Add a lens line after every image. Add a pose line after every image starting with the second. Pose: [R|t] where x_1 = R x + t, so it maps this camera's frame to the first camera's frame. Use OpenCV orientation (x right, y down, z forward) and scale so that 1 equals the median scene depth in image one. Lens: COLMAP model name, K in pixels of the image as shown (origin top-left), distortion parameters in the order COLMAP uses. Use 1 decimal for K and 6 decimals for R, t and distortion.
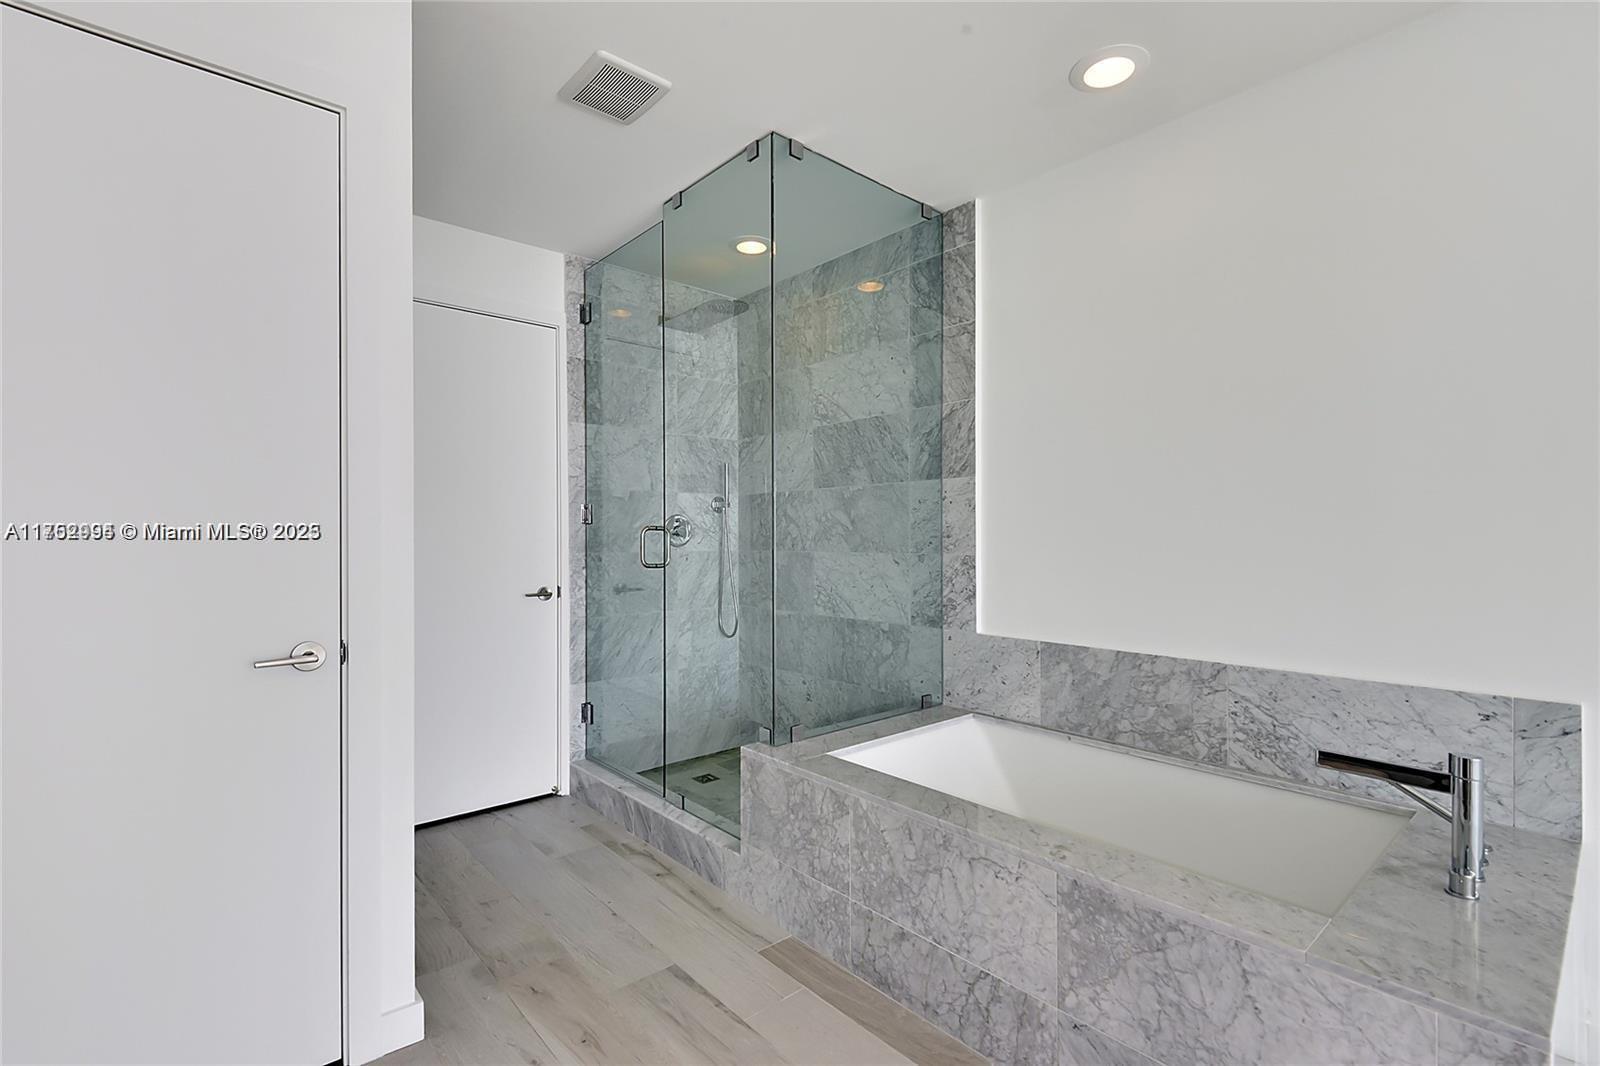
lens RADIAL K [[731.4, 0, 802.8], [0, 731.4, 536.2], [0, 0, 1]] dist [0.043041, -0.028740]
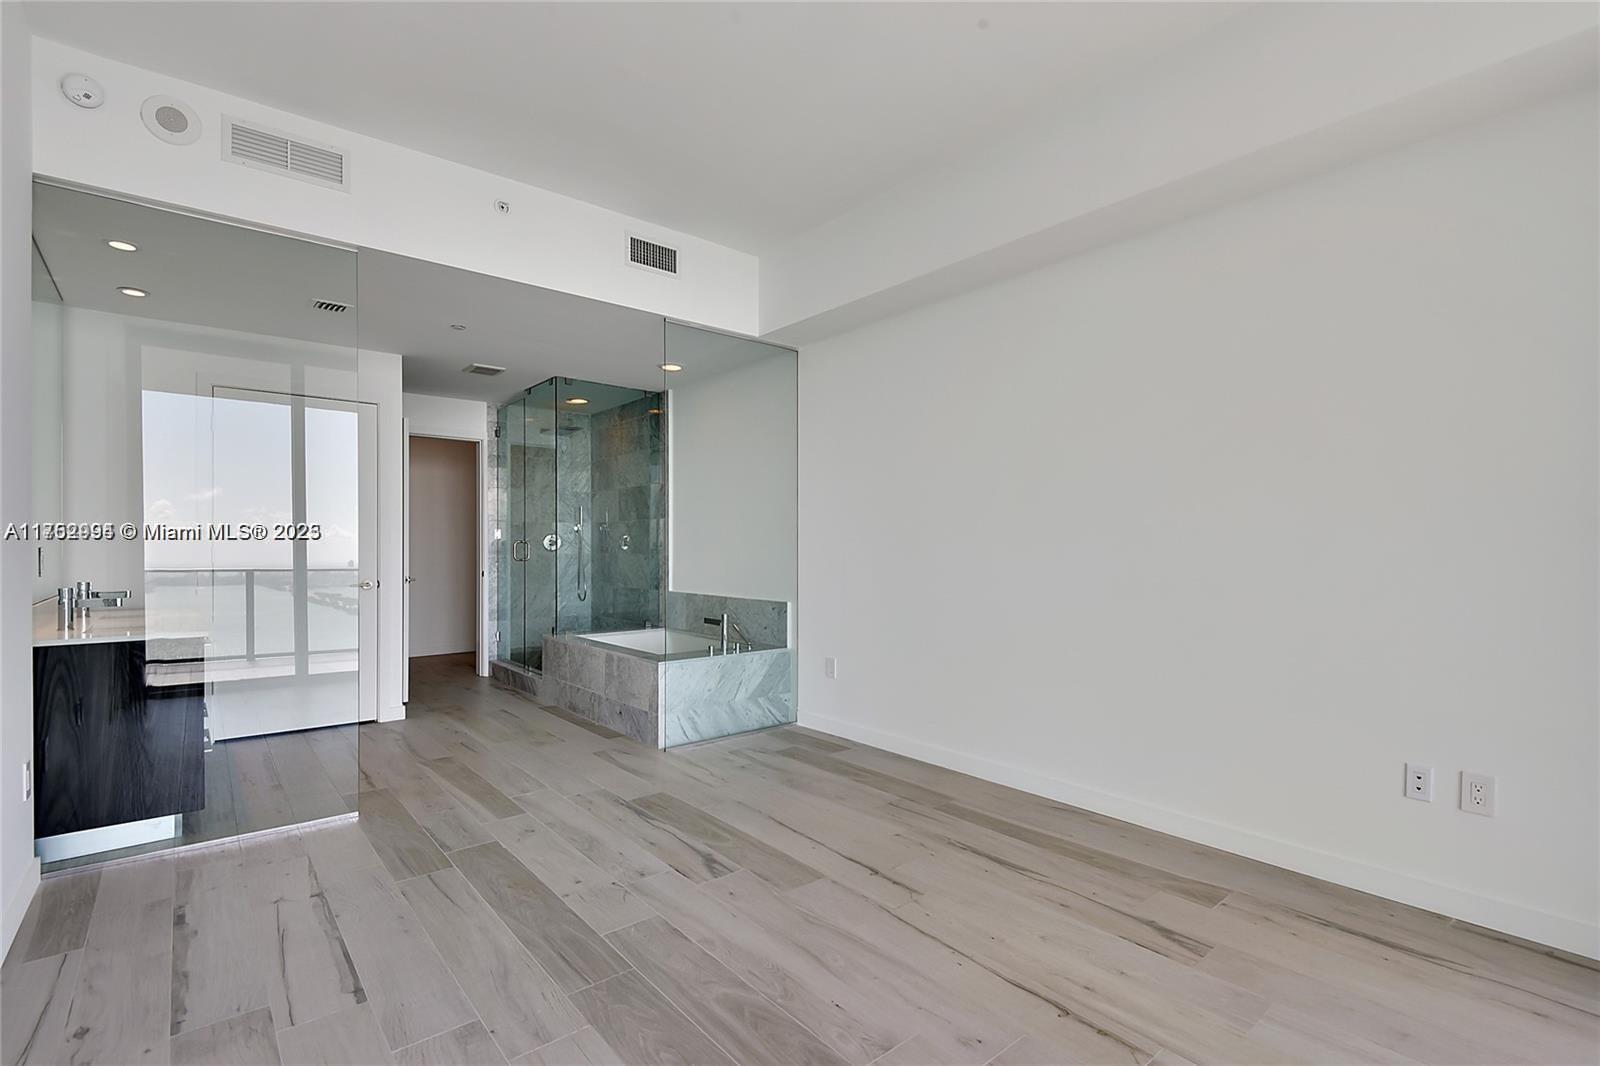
lens RADIAL K [[746.6, 0, 808.9], [0, 746.6, 548.6], [0, 0, 1]] dist [0.033682, -0.015072]
pose [[0.999603, 0.002930, -0.028012, 0.680109], [-0.002836, 0.999990, 0.003398, -0.000853], [0.028022, -0.003317, 0.999602, -1.127870]]
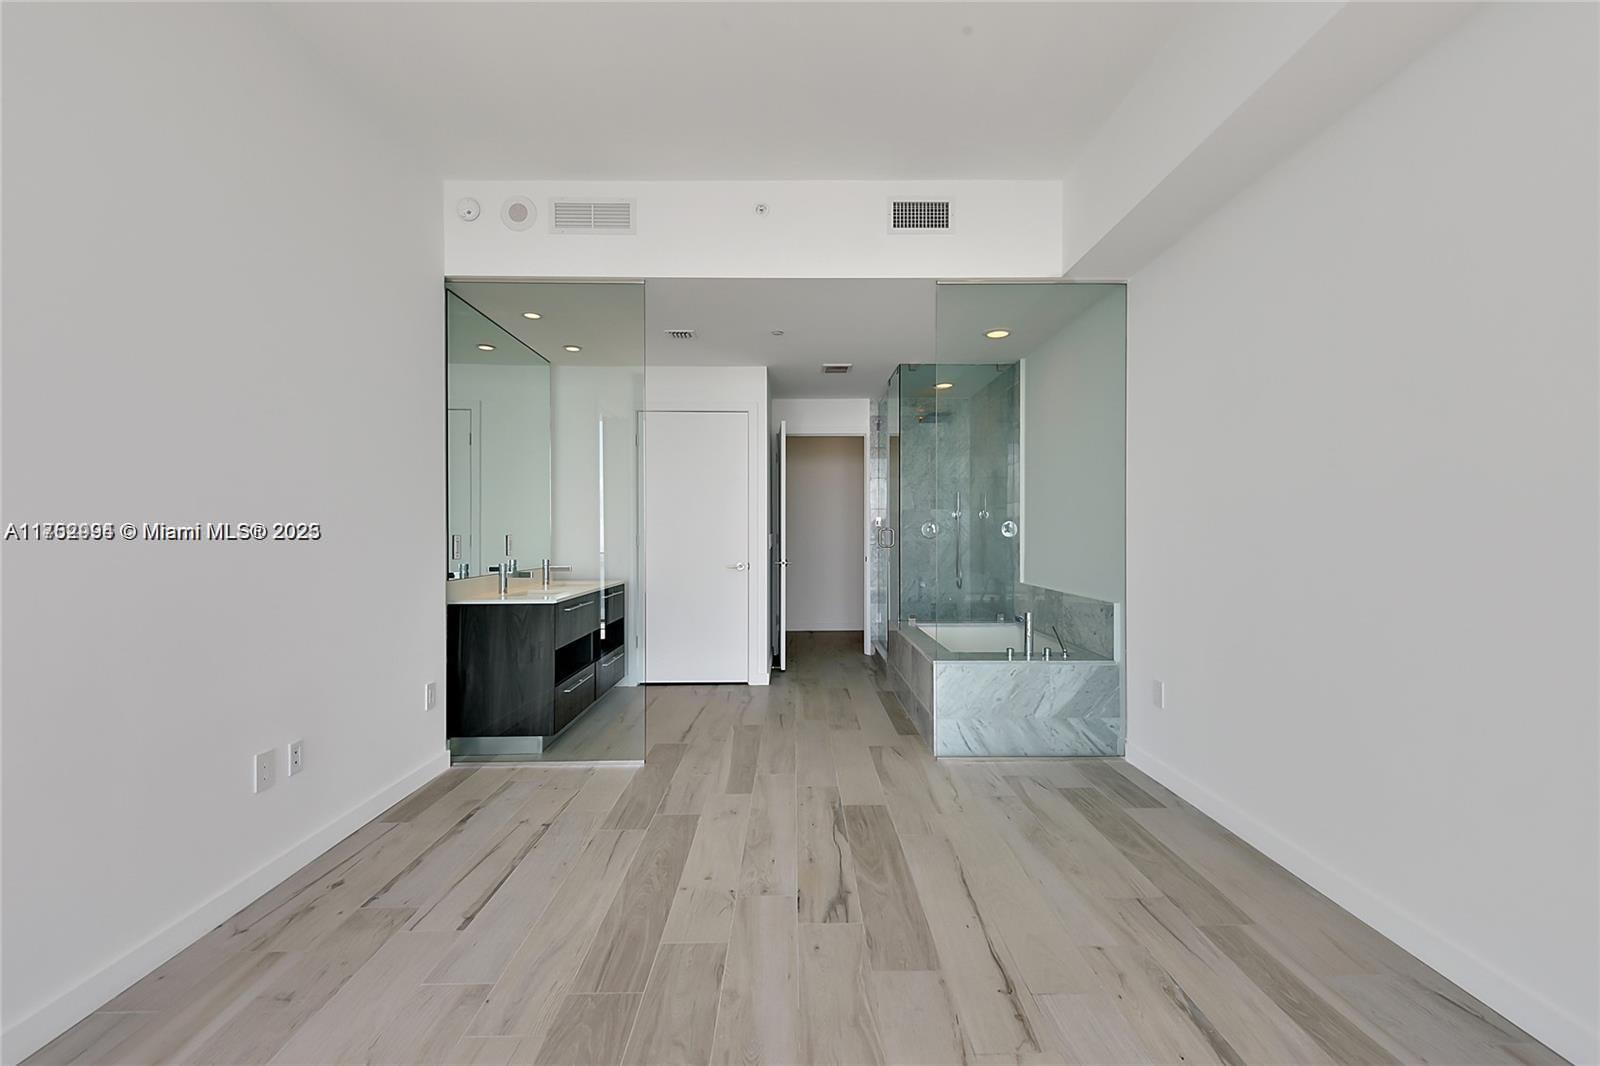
lens RADIAL K [[731.4, 0, 802.8], [0, 731.4, 536.2], [0, 0, 1]] dist [0.043041, -0.028740]
pose [[0.756616, 0.004996, -0.653840, 1.029561], [-0.000707, 0.999976, 0.006823, -0.003784], [0.653859, -0.004700, 0.756602, -0.809815]]
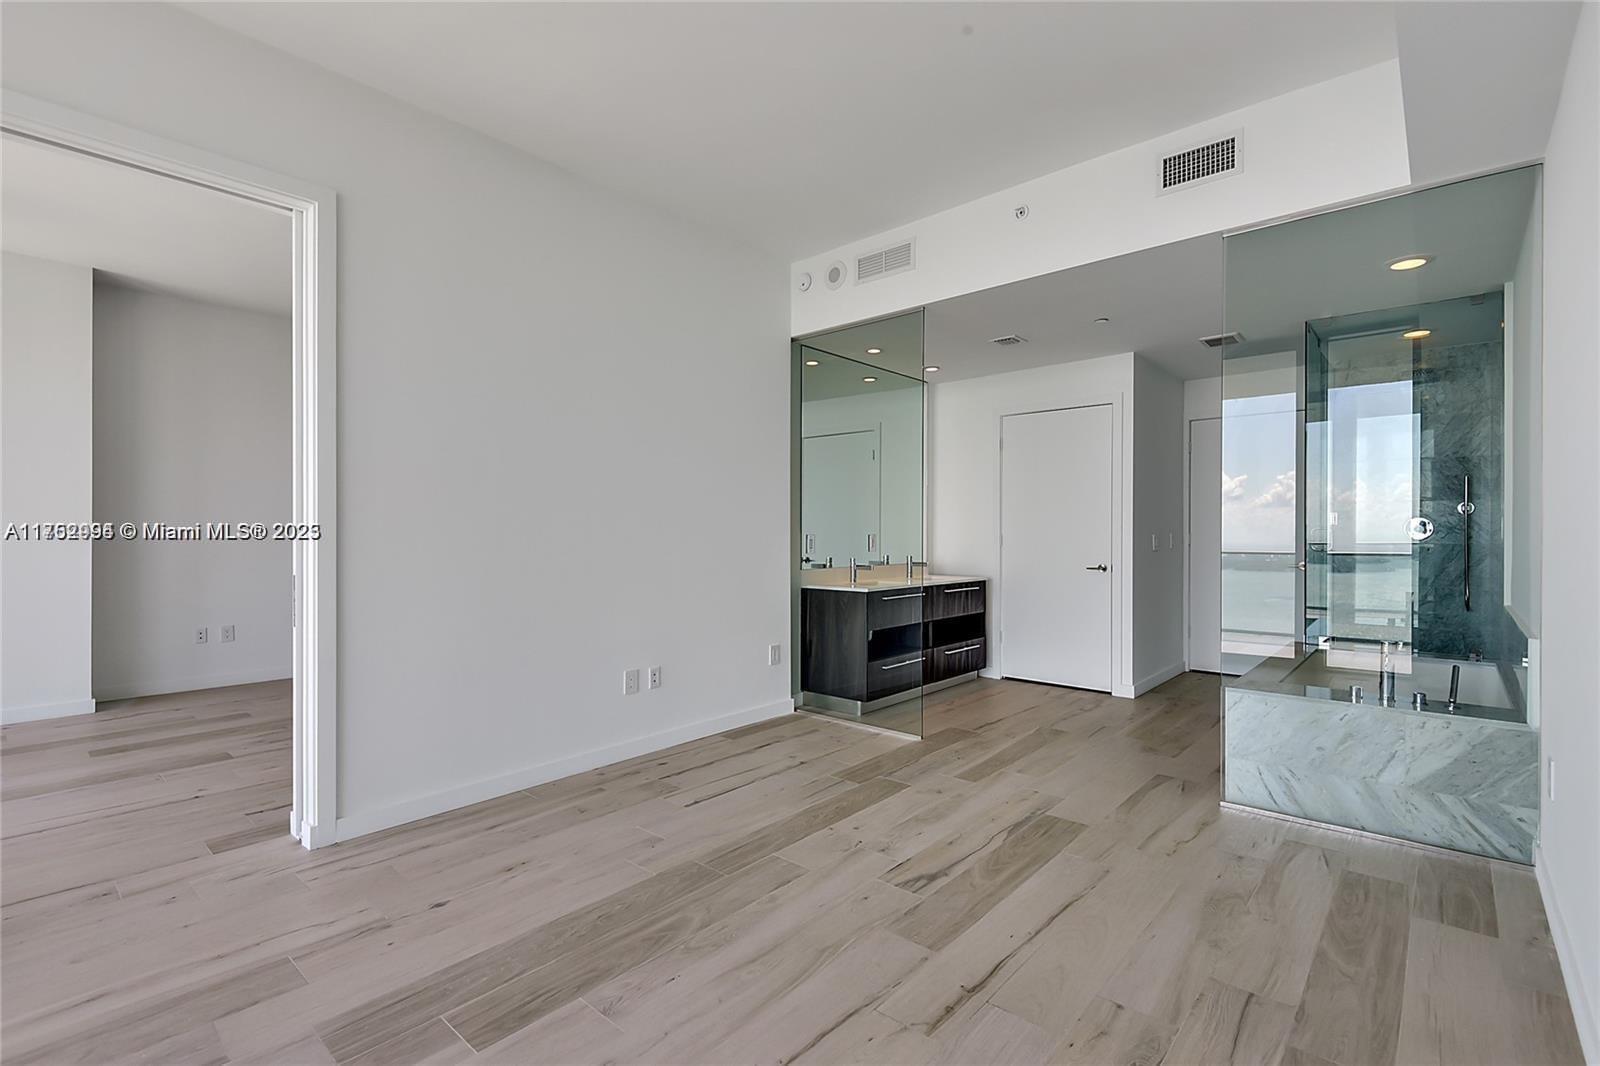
lens RADIAL K [[731.4, 0, 802.8], [0, 731.4, 536.2], [0, 0, 1]] dist [0.043041, -0.028740]
pose [[0.120362, 0.009173, -0.992688, 1.377554], [-0.000046, 0.999957, 0.009234, -0.008075], [0.992730, -0.001066, 0.120357, -0.421142]]
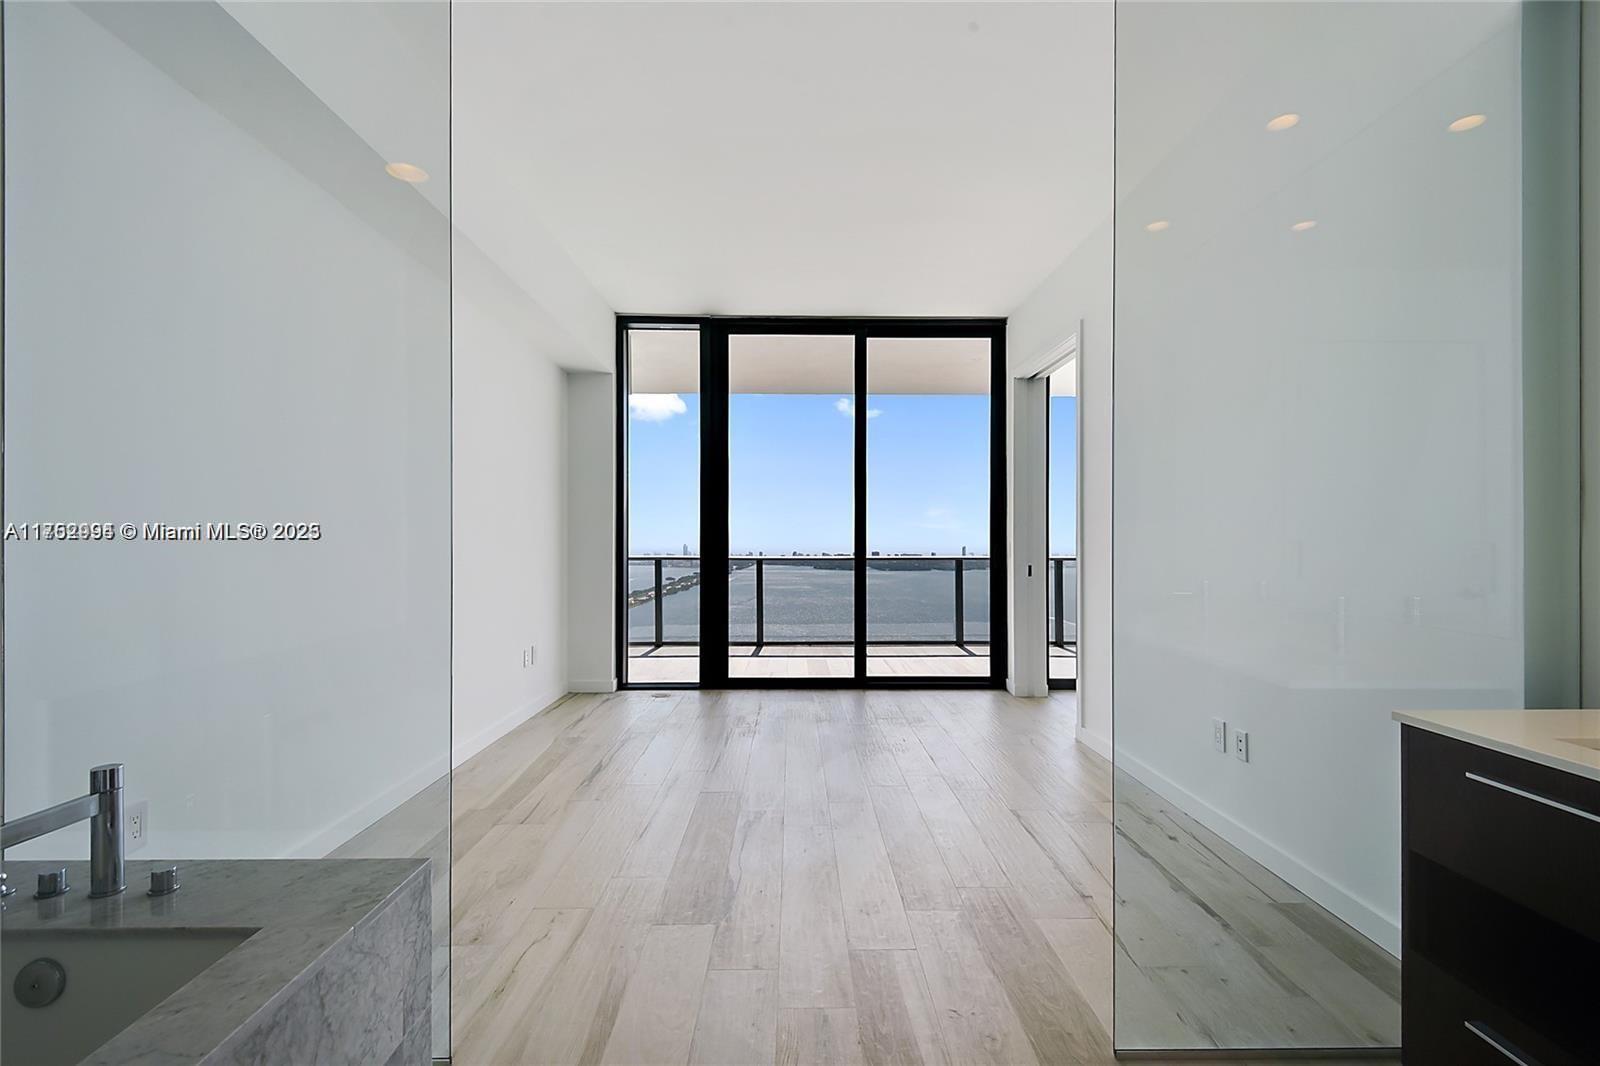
lens RADIAL K [[726.3, 0, 801.7], [0, 726.3, 533.5], [0, 0, 1]] dist [0.041741, 0.000084]
pose [[-0.755677, 0.009938, 0.654869, -0.227059], [0.002282, 0.999919, -0.012540, 0.000730], [-0.654940, -0.007982, -0.755639, 0.591665]]
